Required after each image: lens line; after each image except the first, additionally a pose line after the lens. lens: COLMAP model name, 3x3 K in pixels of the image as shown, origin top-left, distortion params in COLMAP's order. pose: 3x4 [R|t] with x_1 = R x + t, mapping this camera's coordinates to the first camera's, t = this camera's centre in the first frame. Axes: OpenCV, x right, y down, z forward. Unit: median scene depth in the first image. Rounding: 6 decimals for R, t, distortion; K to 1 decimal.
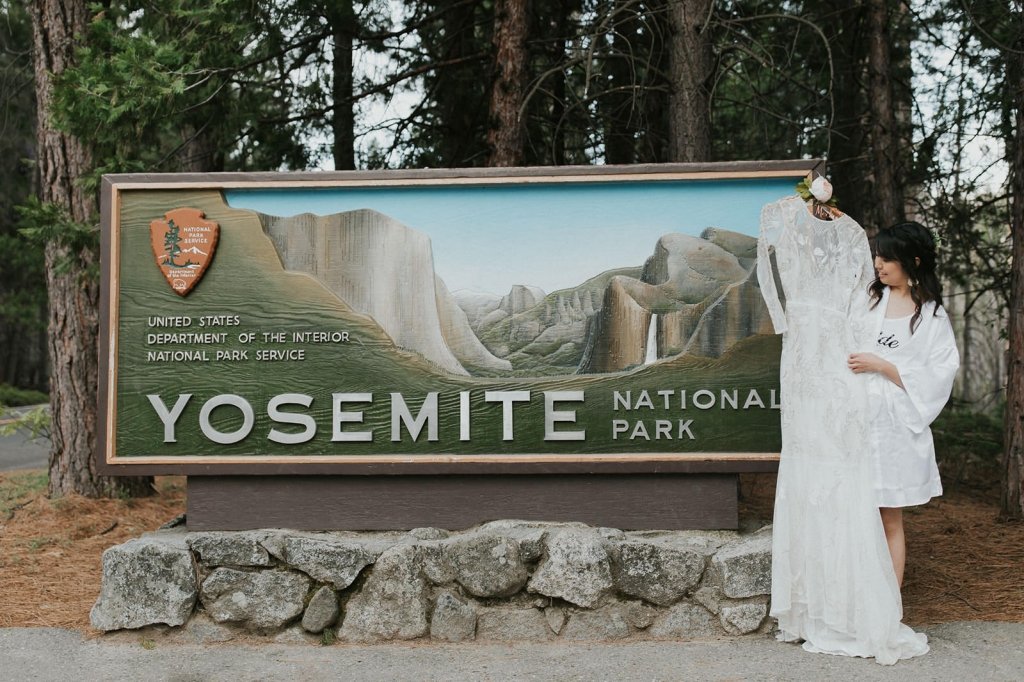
lens RADIAL K [[1270.0, 0, 505.2], [0, 1270.0, 333.3], [0, 0, 1]] dist [0.019802, 0.000000]
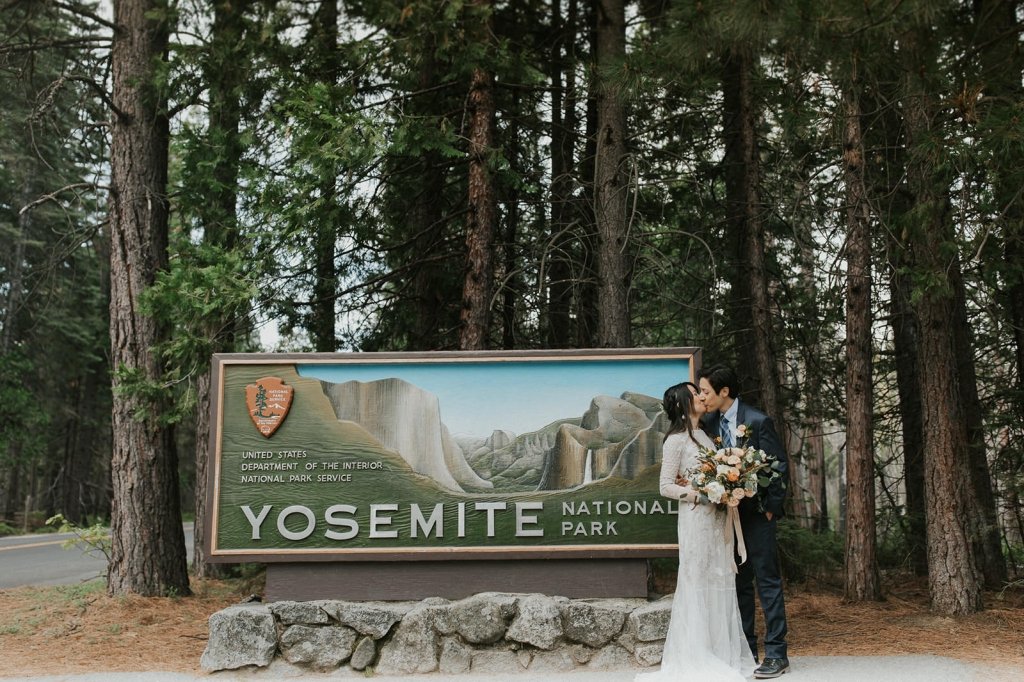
lens RADIAL K [[1270.0, 0, 520.0], [0, 1270.0, 338.5], [0, 0, 1]] dist [0.019802, 0.000000]
pose [[0.997813, 0.005996, 0.065821, -0.061691], [0.000807, 0.994696, -0.102857, 0.007934], [-0.066089, 0.102686, 0.992516, -0.474777]]
